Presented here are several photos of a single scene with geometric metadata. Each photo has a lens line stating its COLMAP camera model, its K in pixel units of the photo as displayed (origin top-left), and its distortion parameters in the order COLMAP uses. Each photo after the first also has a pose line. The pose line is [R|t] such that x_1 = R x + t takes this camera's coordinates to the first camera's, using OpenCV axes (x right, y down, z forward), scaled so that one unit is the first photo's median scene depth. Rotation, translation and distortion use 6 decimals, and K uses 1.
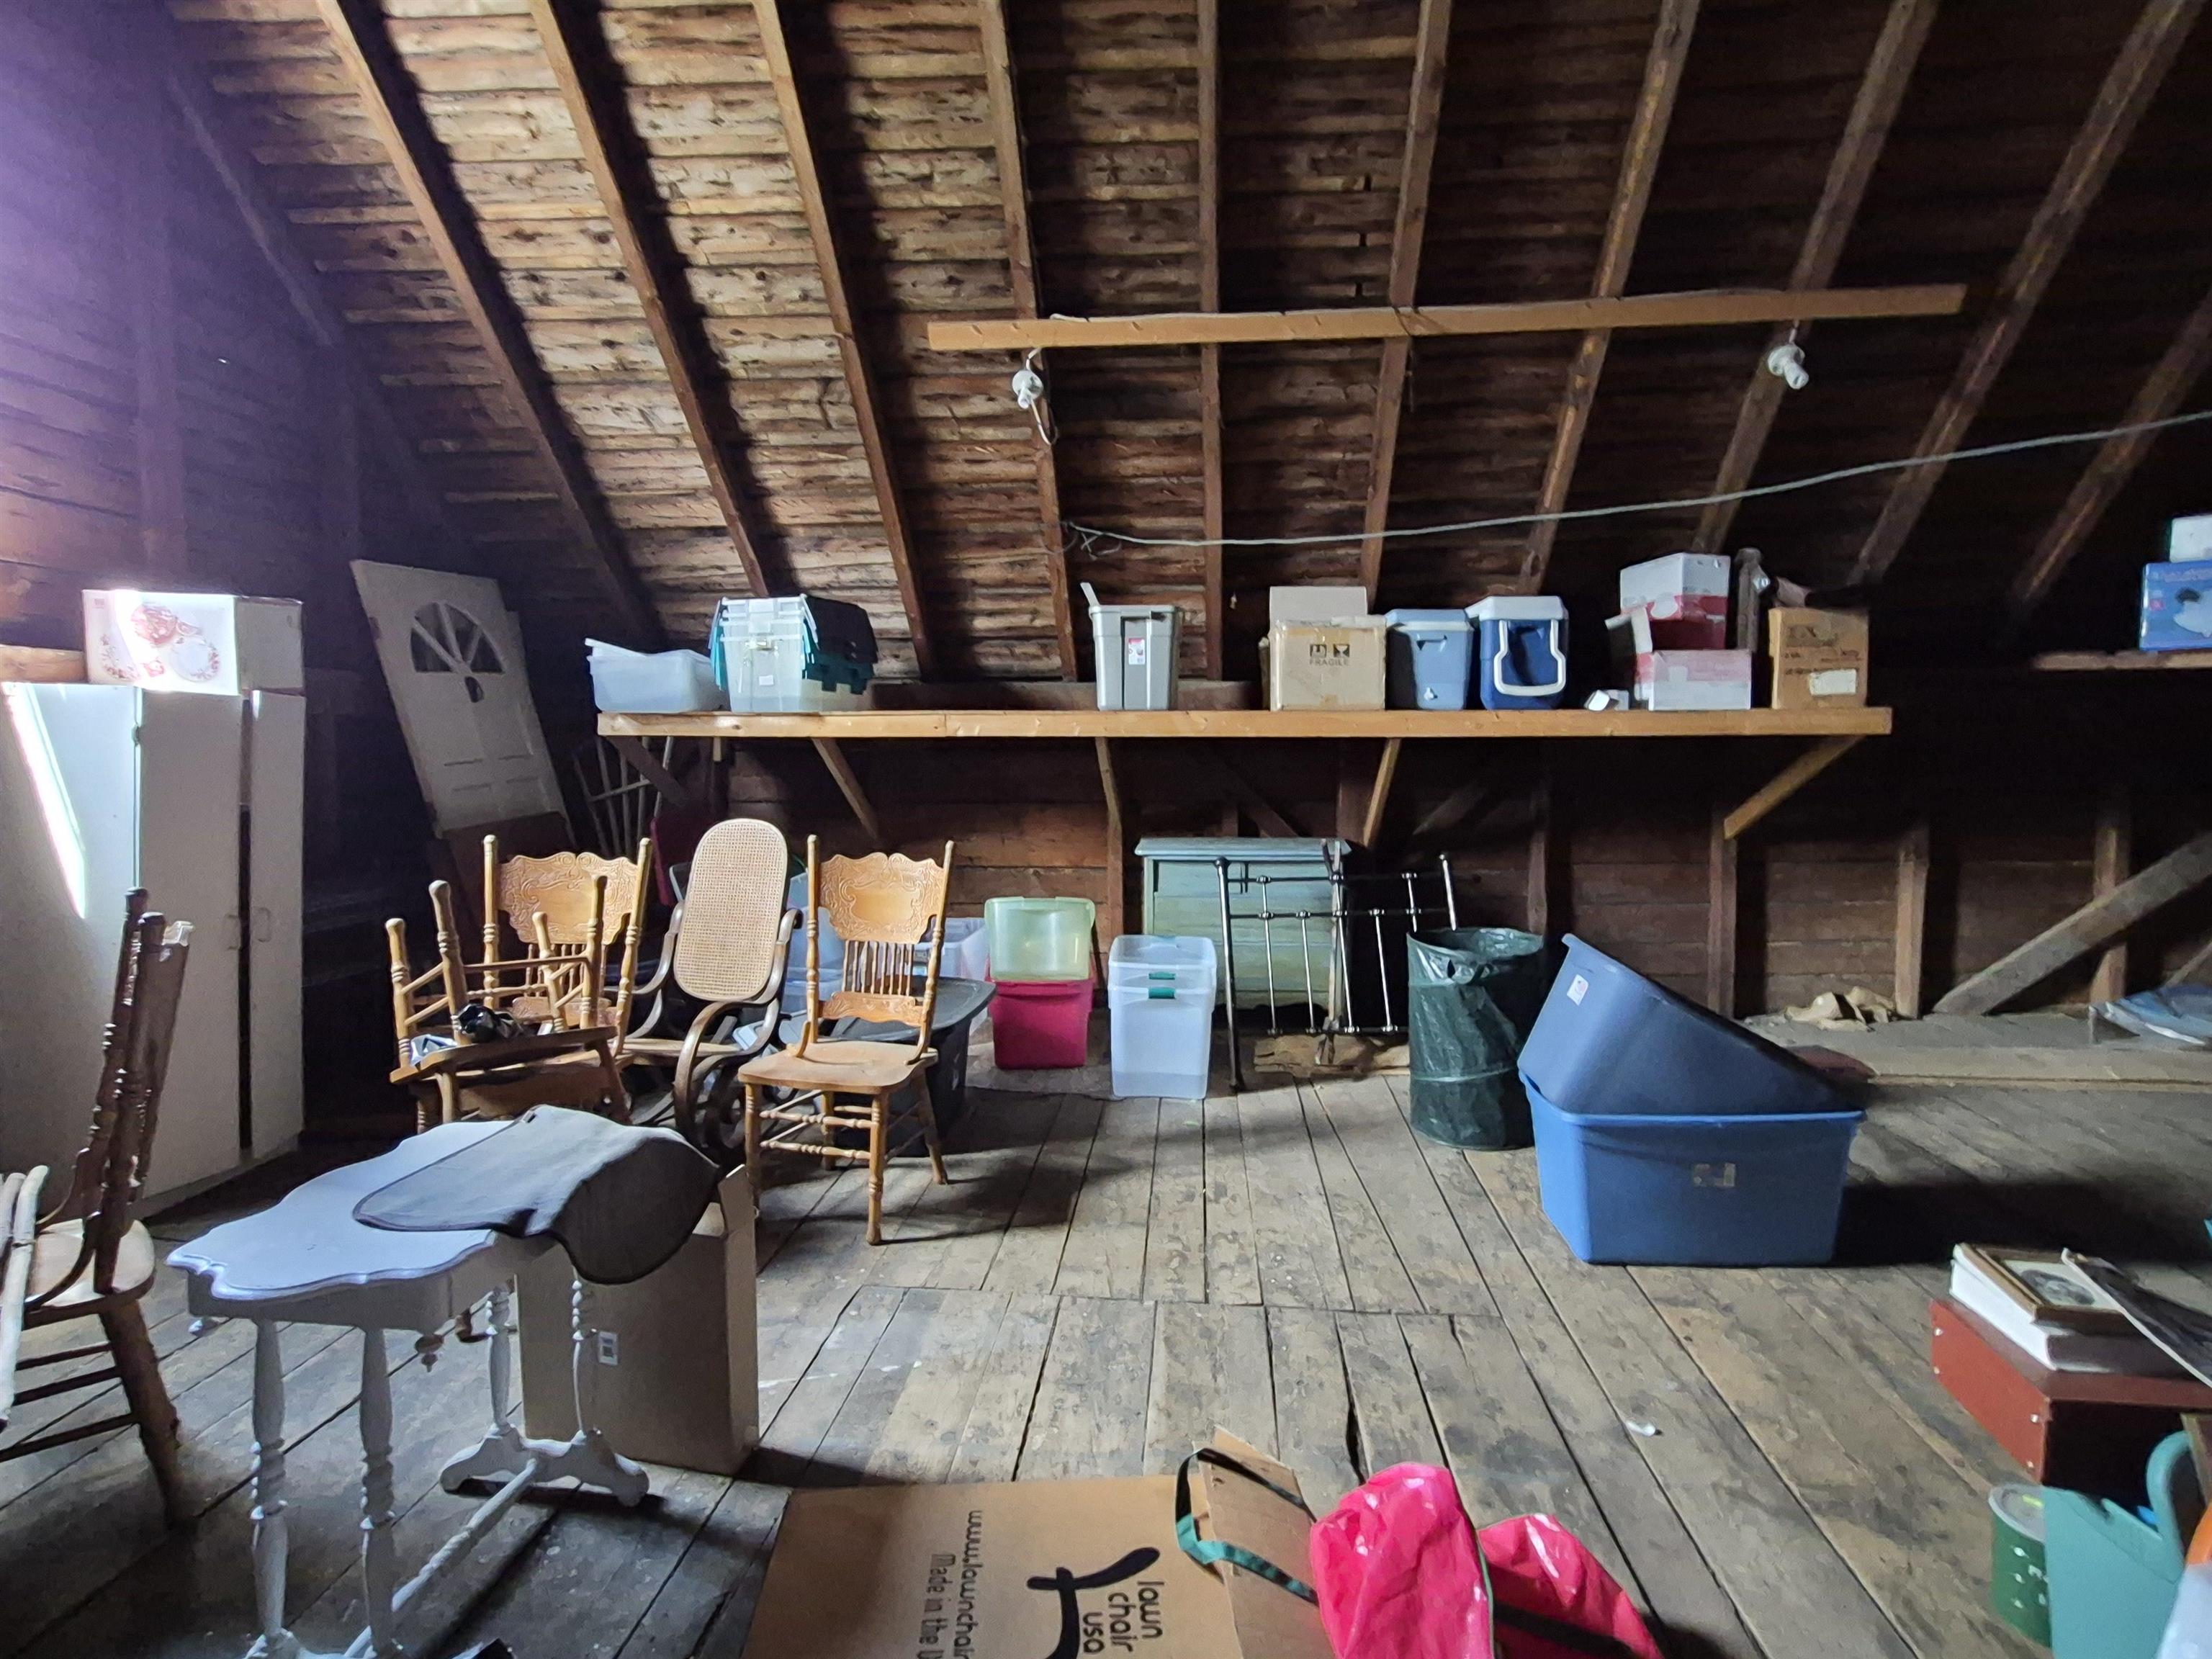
lens RADIAL K [[1169.3, 0, 1112.3], [0, 1169.3, 807.3], [0, 0, 1]] dist [0.015435, -0.001223]
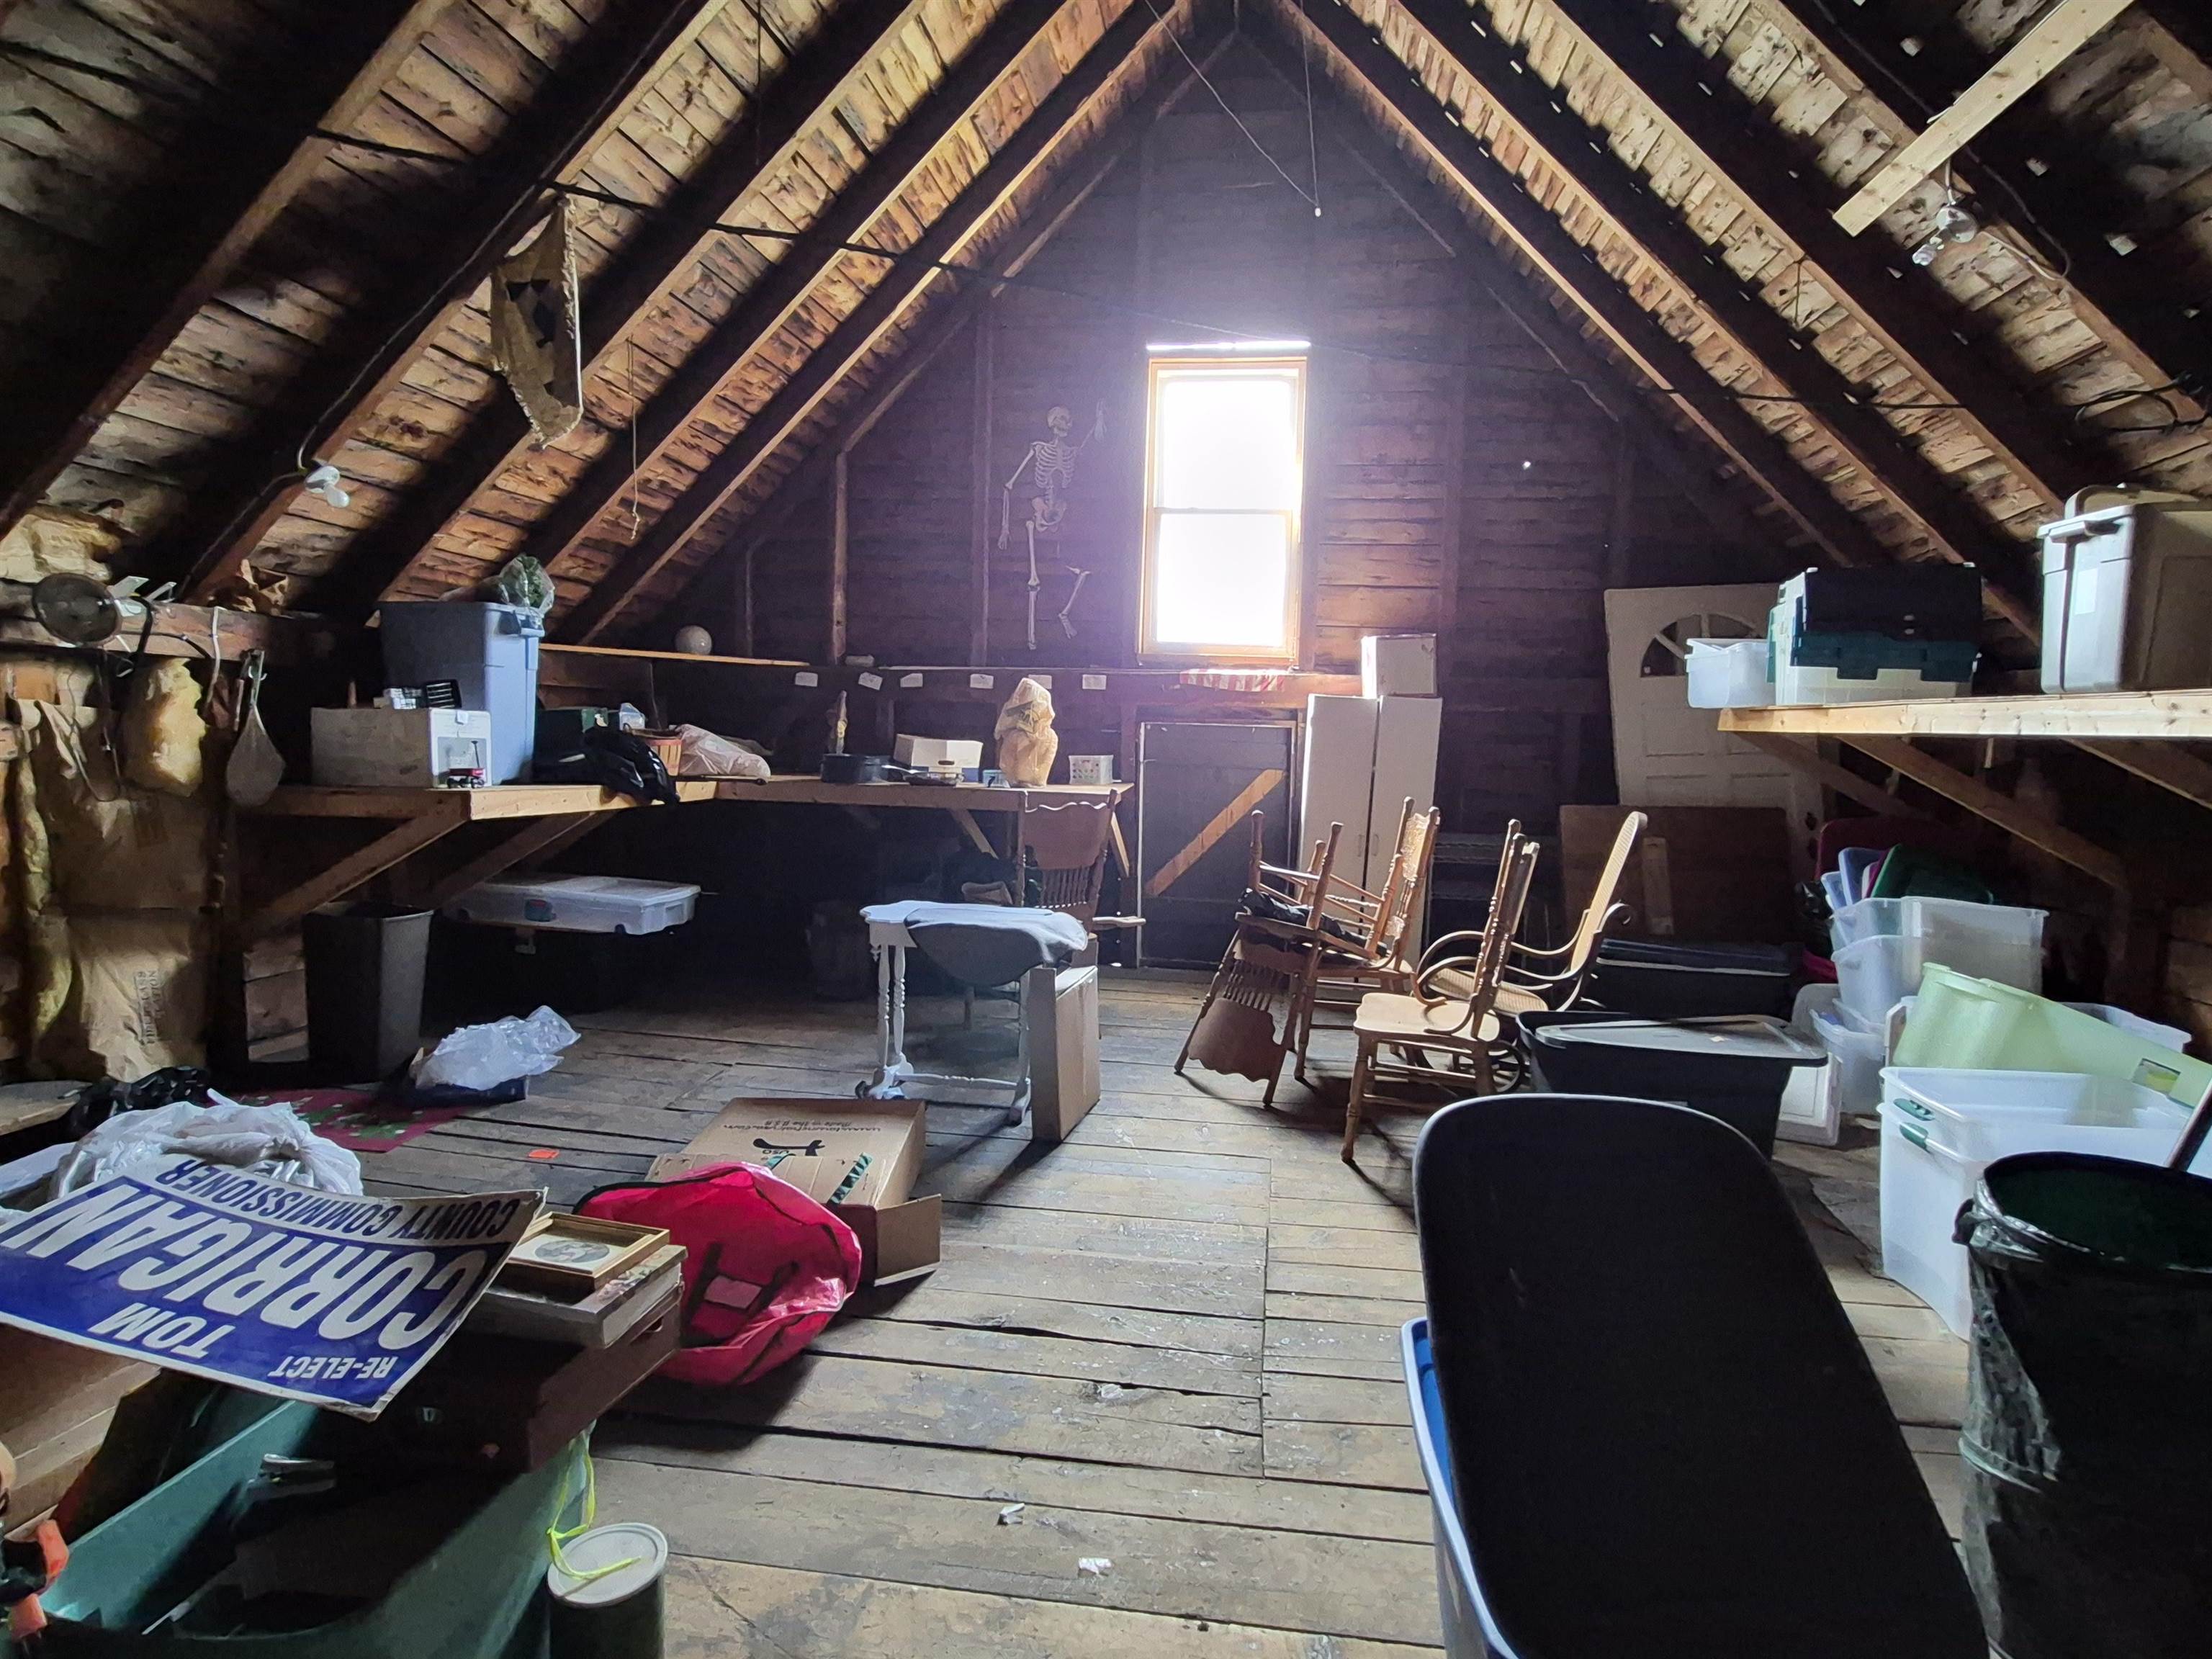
lens RADIAL K [[1156.9, 0, 1106.6], [0, 1156.9, 819.4], [0, 0, 1]] dist [0.013493, -0.002386]
pose [[-0.050212, 0.082110, -0.995358, 0.663117], [-0.082495, 0.992868, 0.086066, -0.030066], [0.995326, 0.086433, -0.043080, 0.561904]]
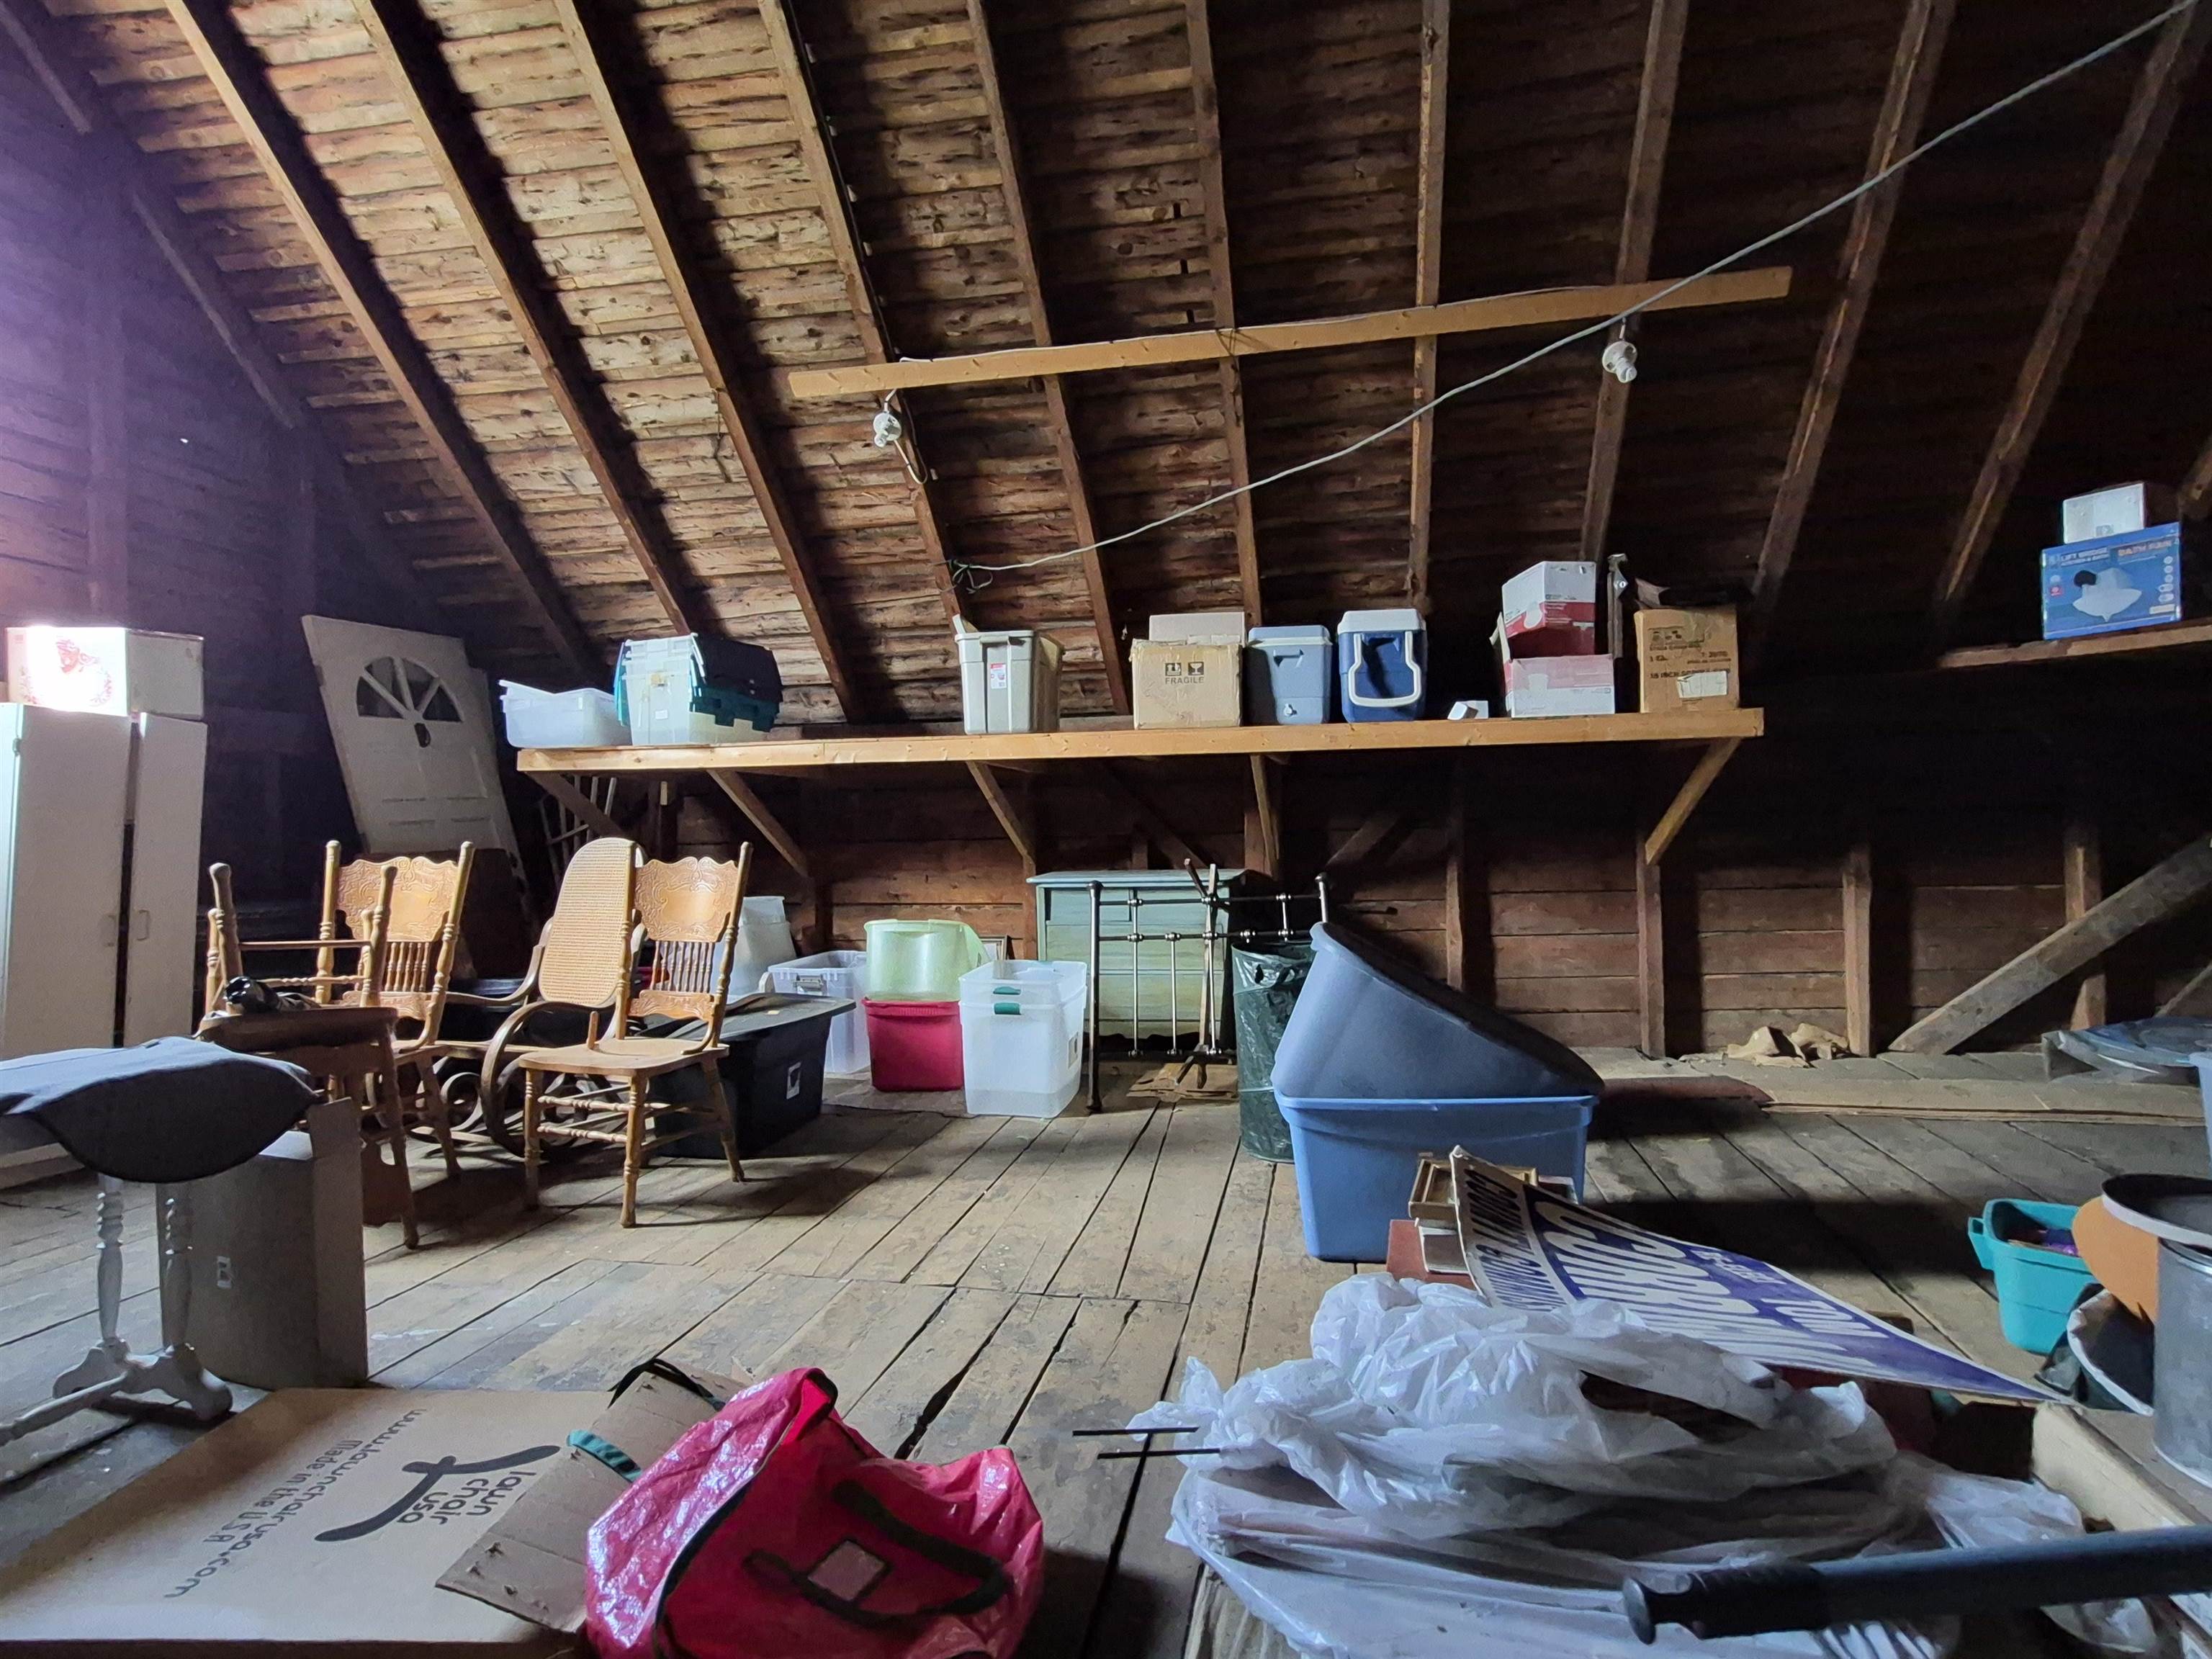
lens RADIAL K [[1156.9, 0, 1106.6], [0, 1156.9, 819.4], [0, 0, 1]] dist [0.013493, -0.002386]
pose [[0.993116, -0.014375, -0.116249, 0.238675], [0.005930, 0.997338, -0.072675, 0.068264], [0.116984, 0.071485, 0.990558, 0.016801]]
